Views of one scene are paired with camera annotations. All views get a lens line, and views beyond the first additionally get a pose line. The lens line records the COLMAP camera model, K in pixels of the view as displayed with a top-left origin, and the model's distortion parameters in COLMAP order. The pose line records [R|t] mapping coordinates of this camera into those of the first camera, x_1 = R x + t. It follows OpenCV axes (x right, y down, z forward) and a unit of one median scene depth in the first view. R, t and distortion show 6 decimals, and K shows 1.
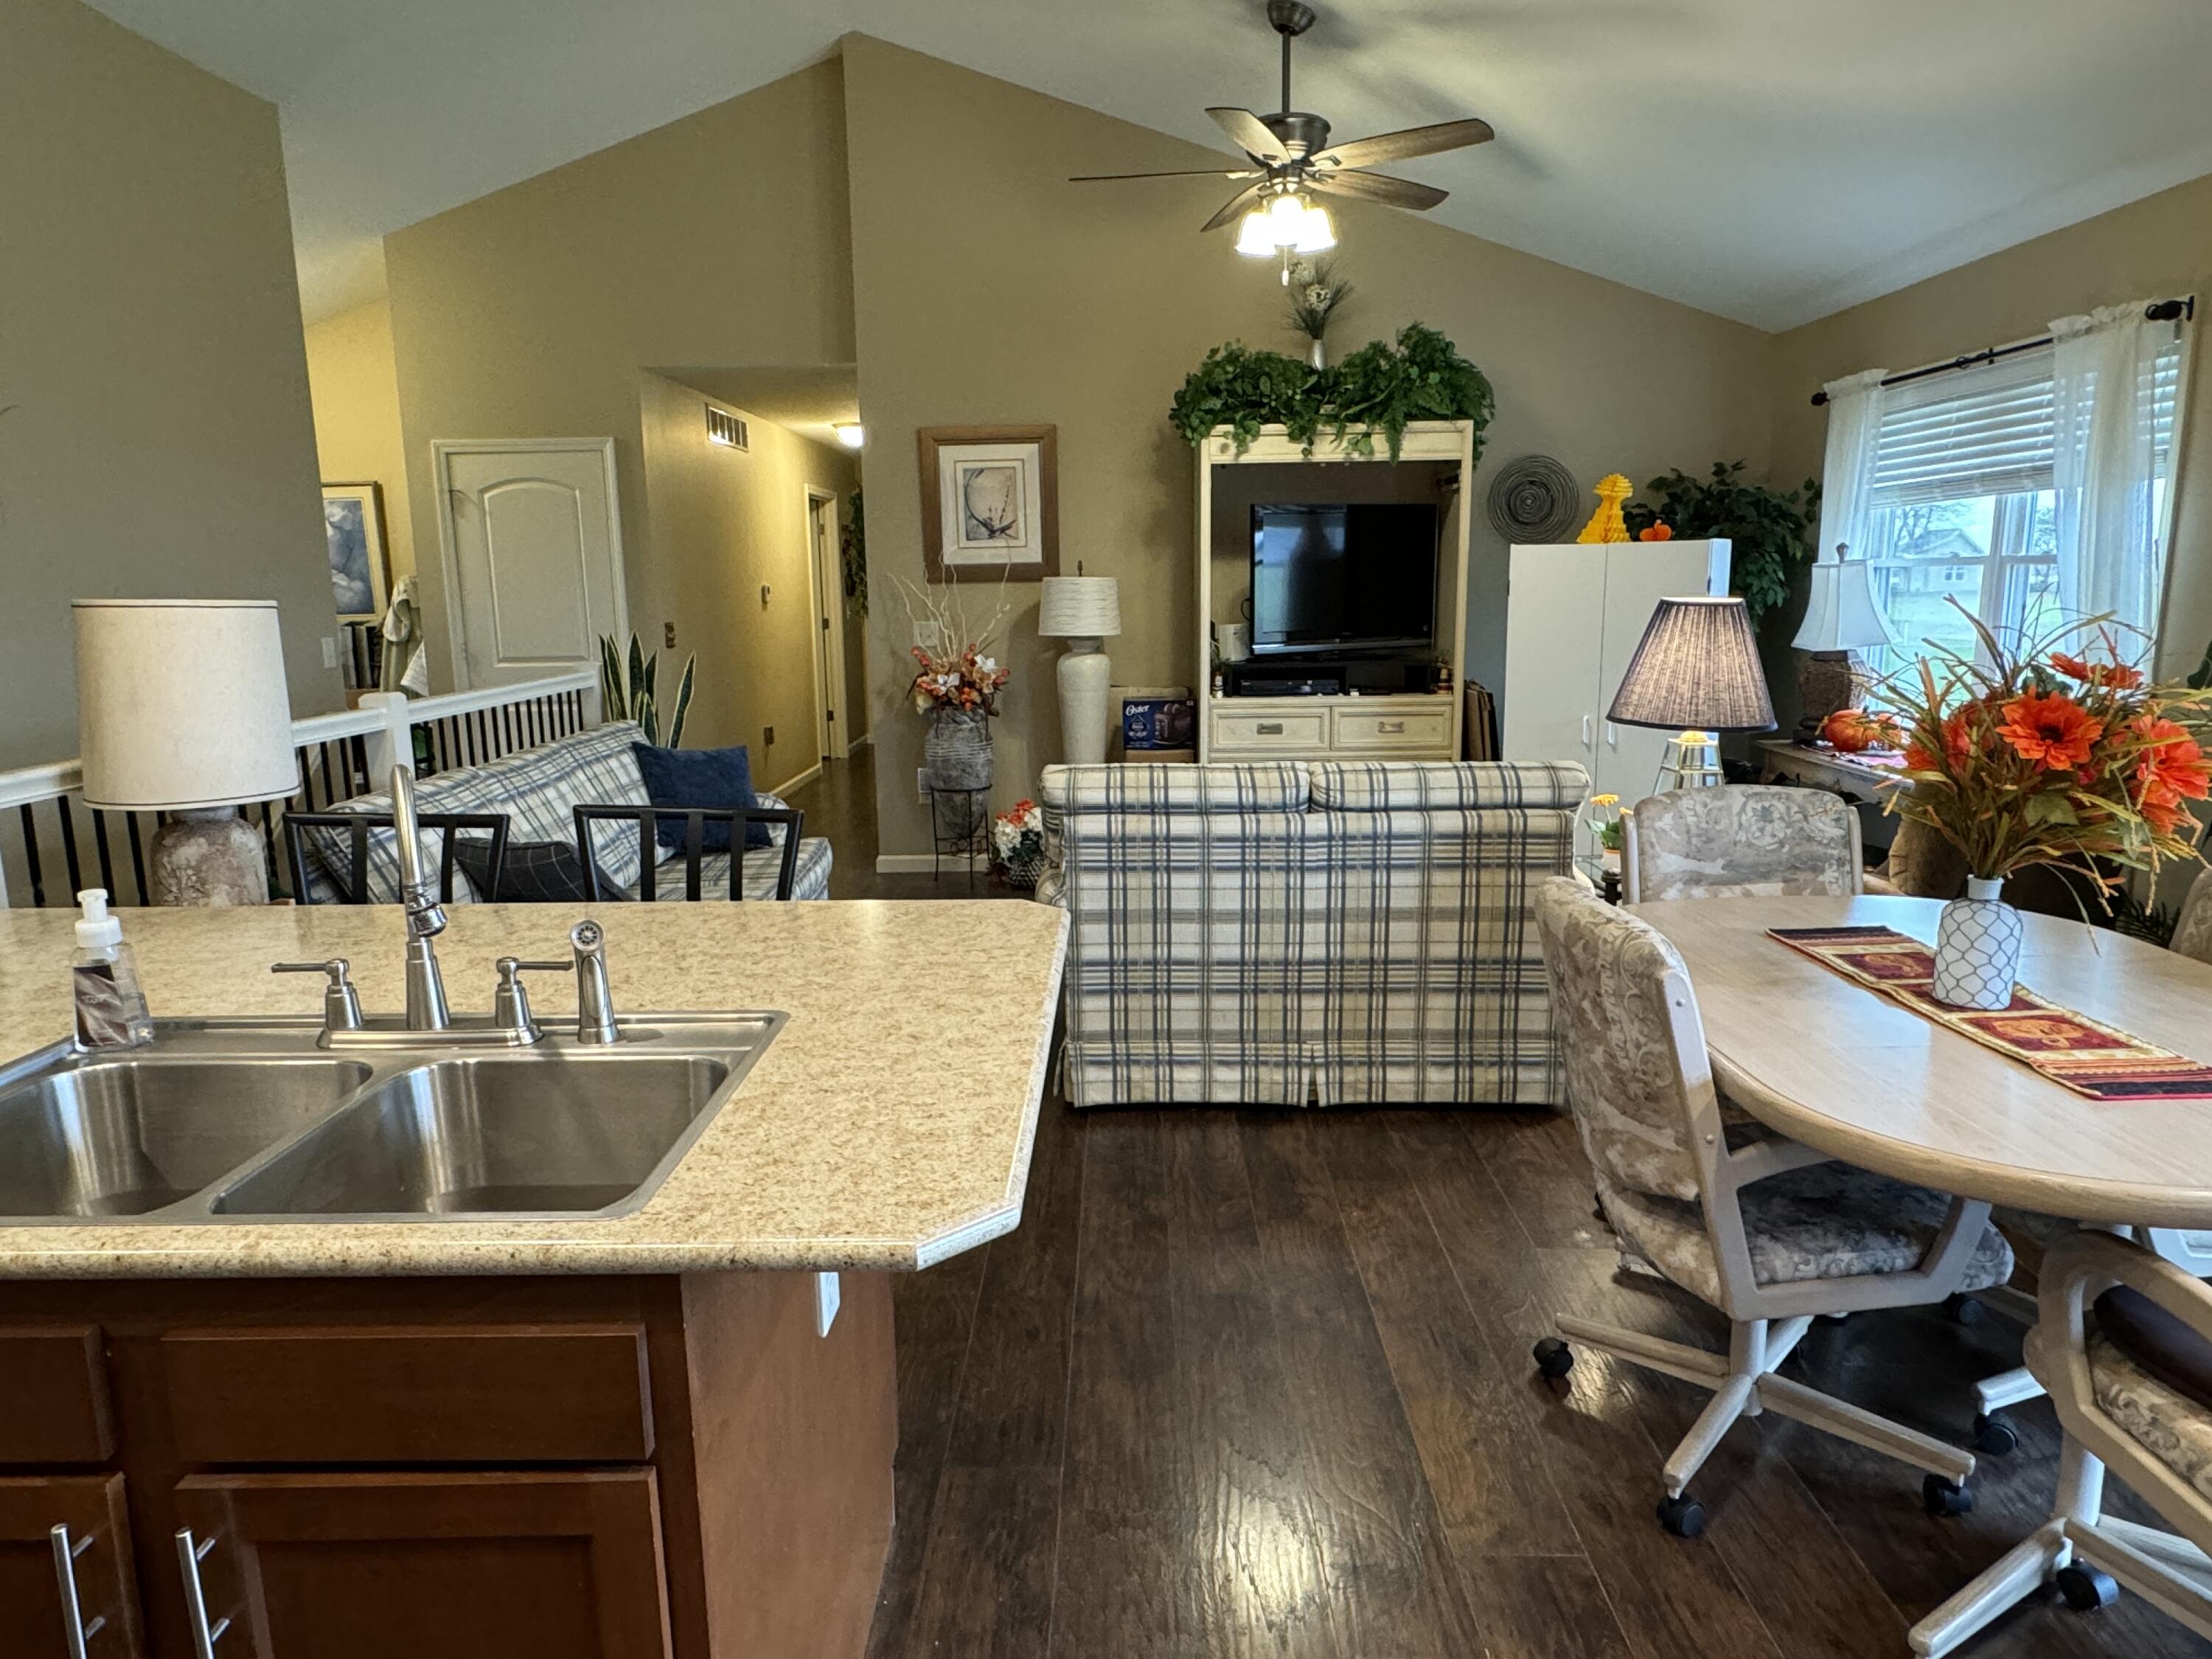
lens RADIAL K [[1396.2, 0, 1088.7], [0, 1396.2, 844.6], [0, 0, 1]] dist [-0.002247, -0.000920]
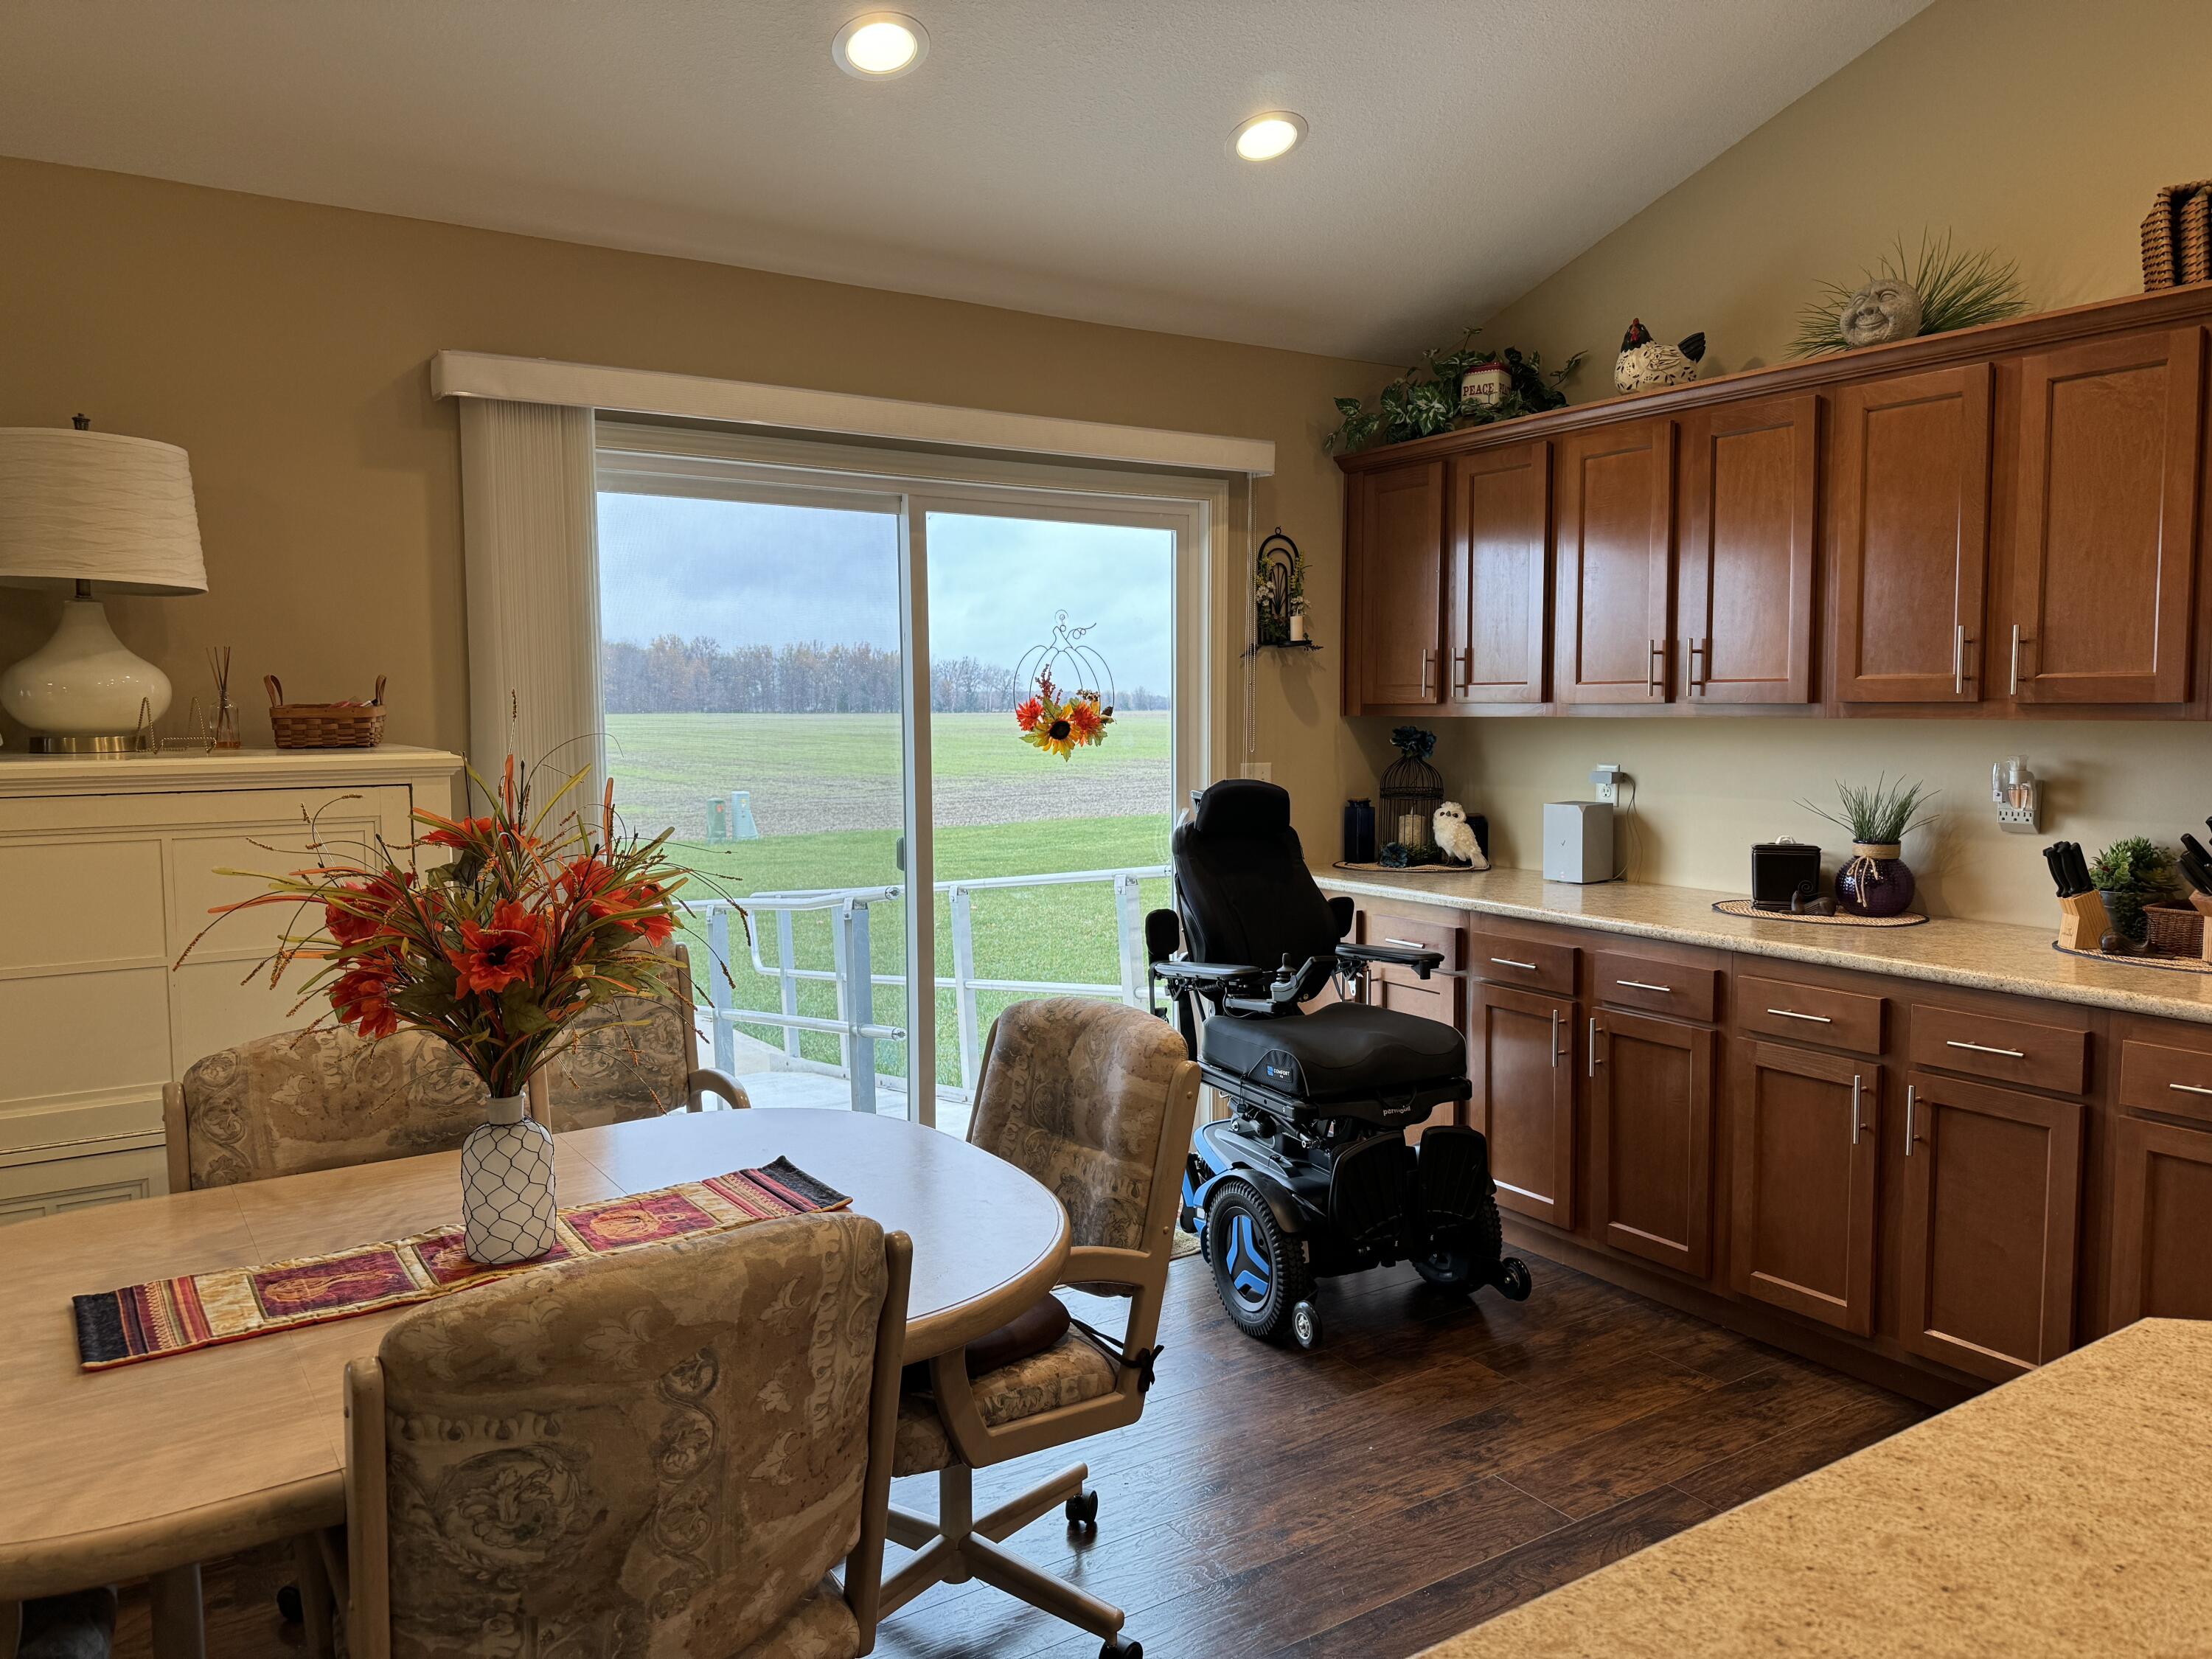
lens RADIAL K [[1543.0, 0, 1106.0], [0, 1543.0, 829.5], [0, 0, 1]] dist [0.070542, -0.103423]
pose [[-0.559924, -0.046482, 0.827239, -0.323029], [0.169149, 0.970984, 0.169050, -0.238791], [-0.811094, 0.234582, -0.535816, 1.258679]]
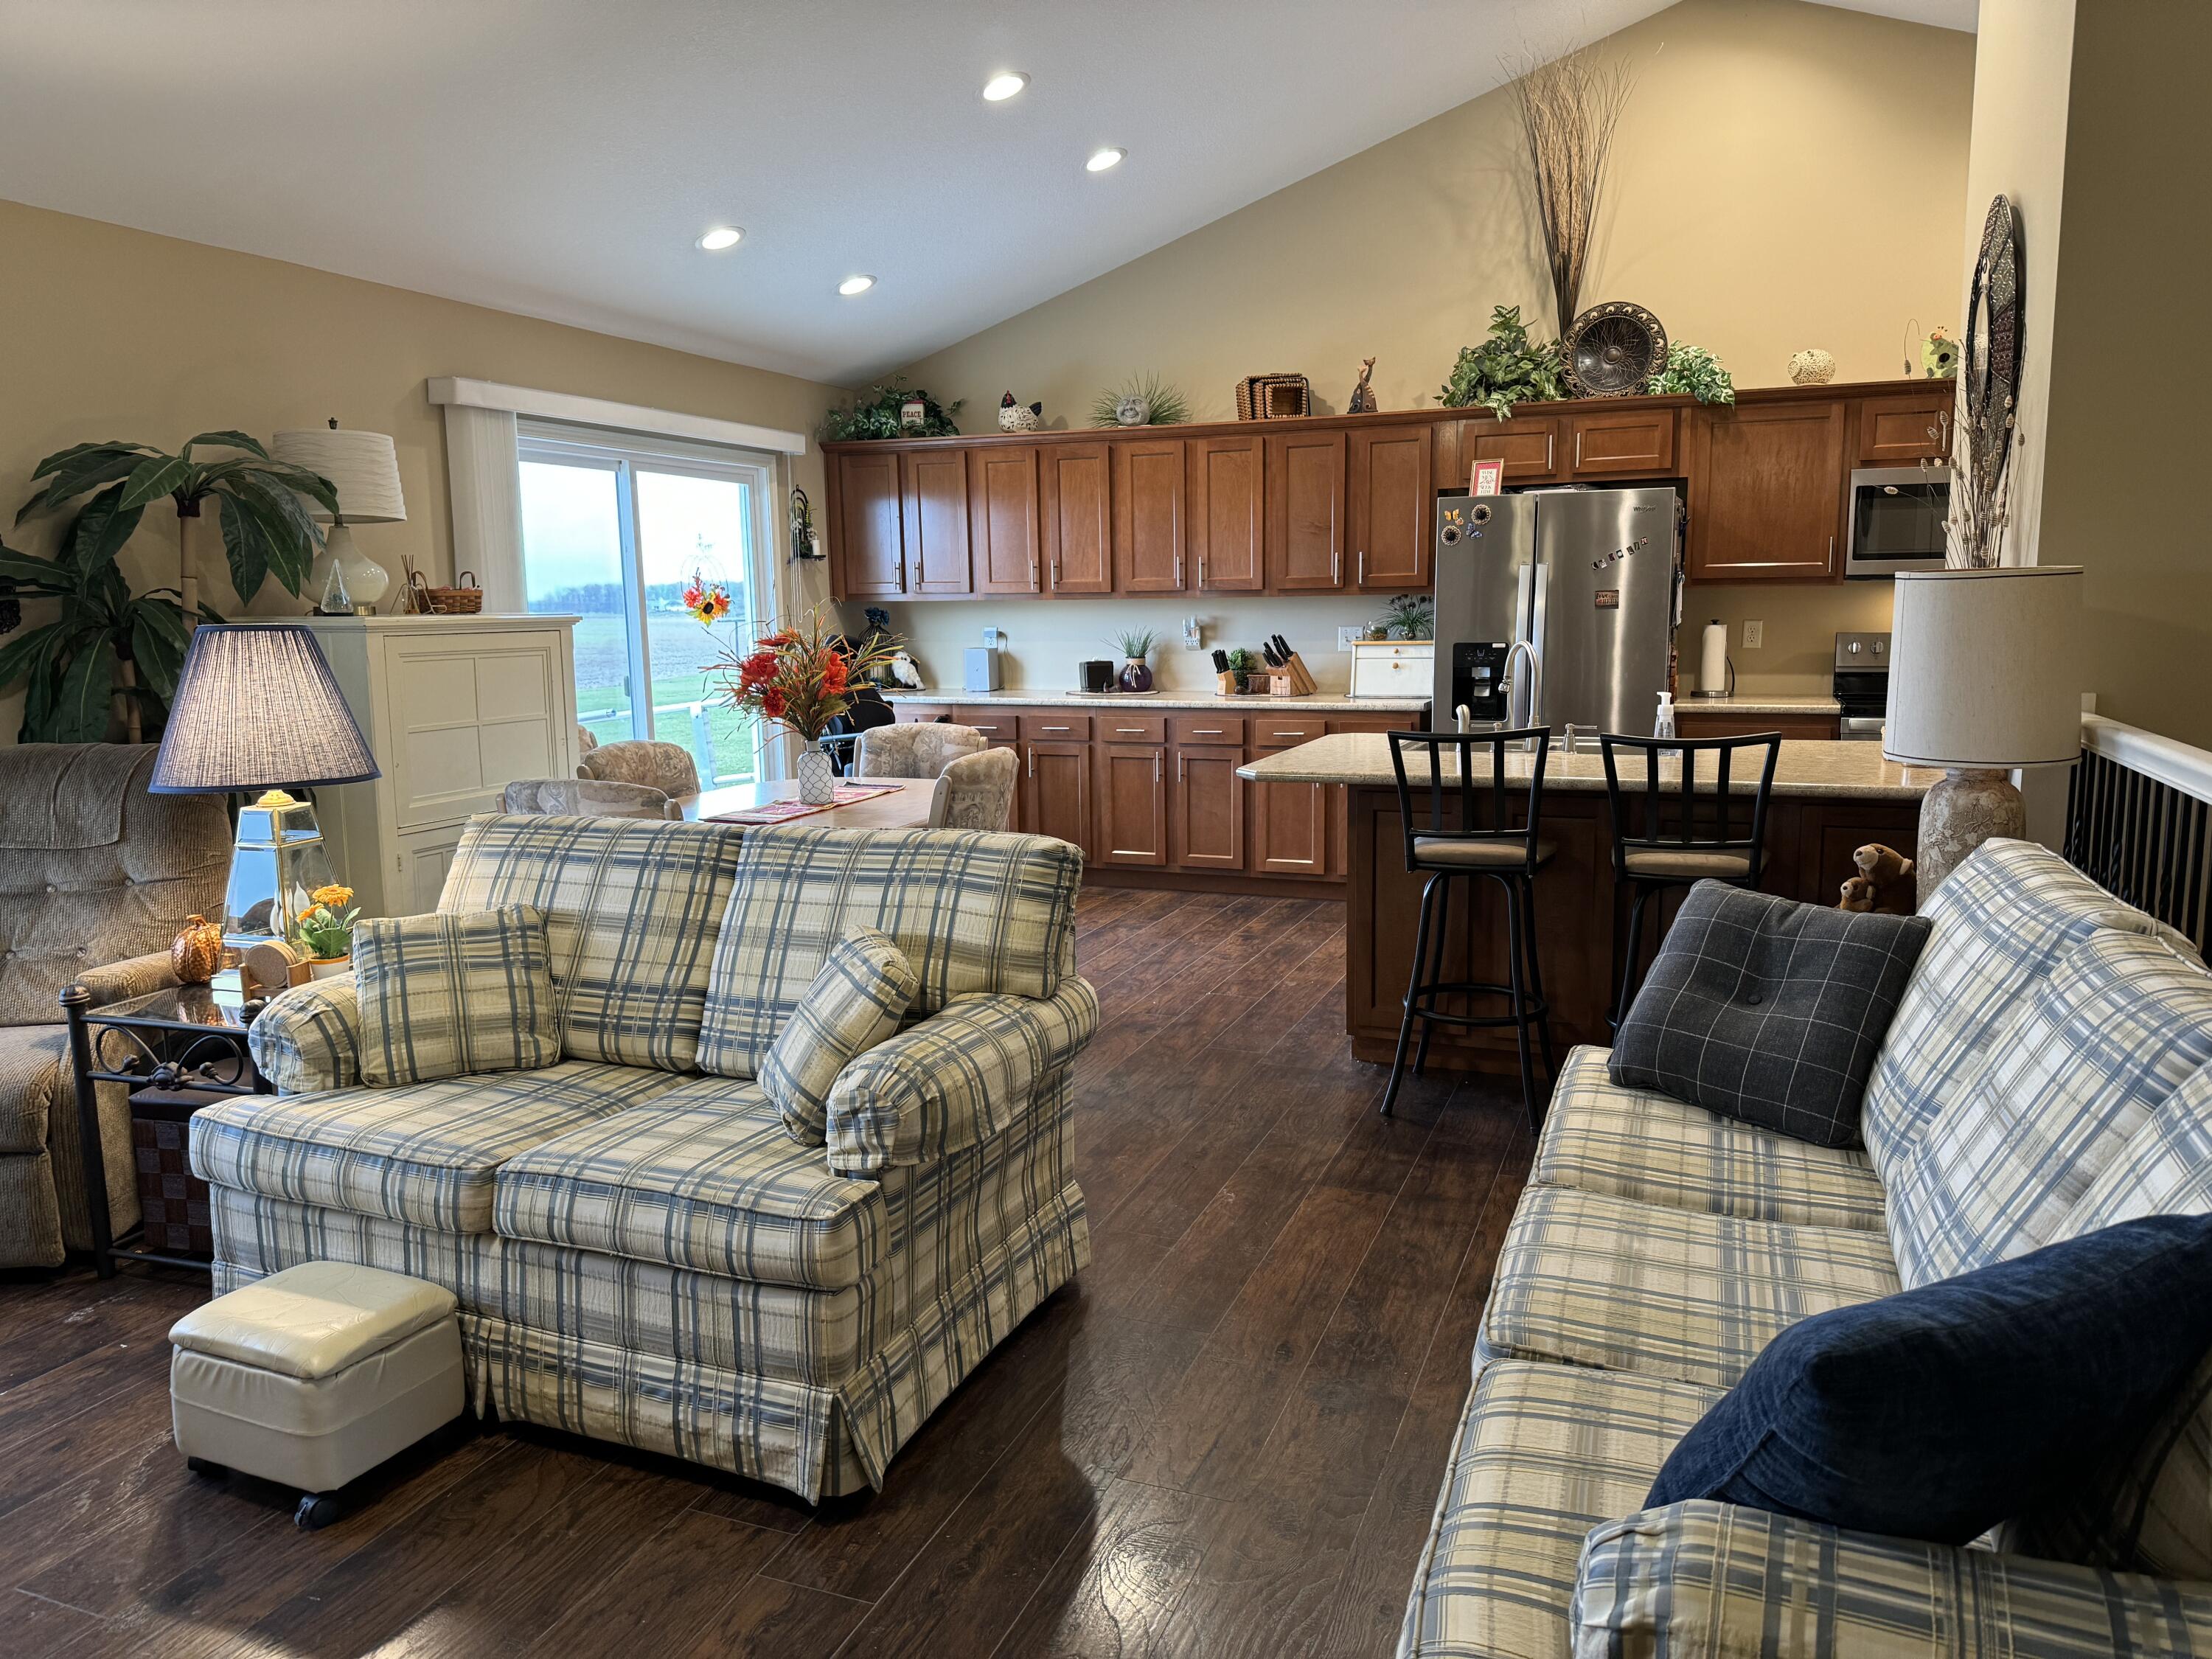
lens RADIAL K [[1527.7, 0, 1106.0], [0, 1527.7, 829.5], [0, 0, 1]] dist [0.186957, -0.399456]
pose [[-0.935741, -0.021832, 0.352011, -0.648221], [0.094911, 0.945675, 0.310950, -0.597911], [-0.339676, 0.324379, -0.882835, 3.341152]]
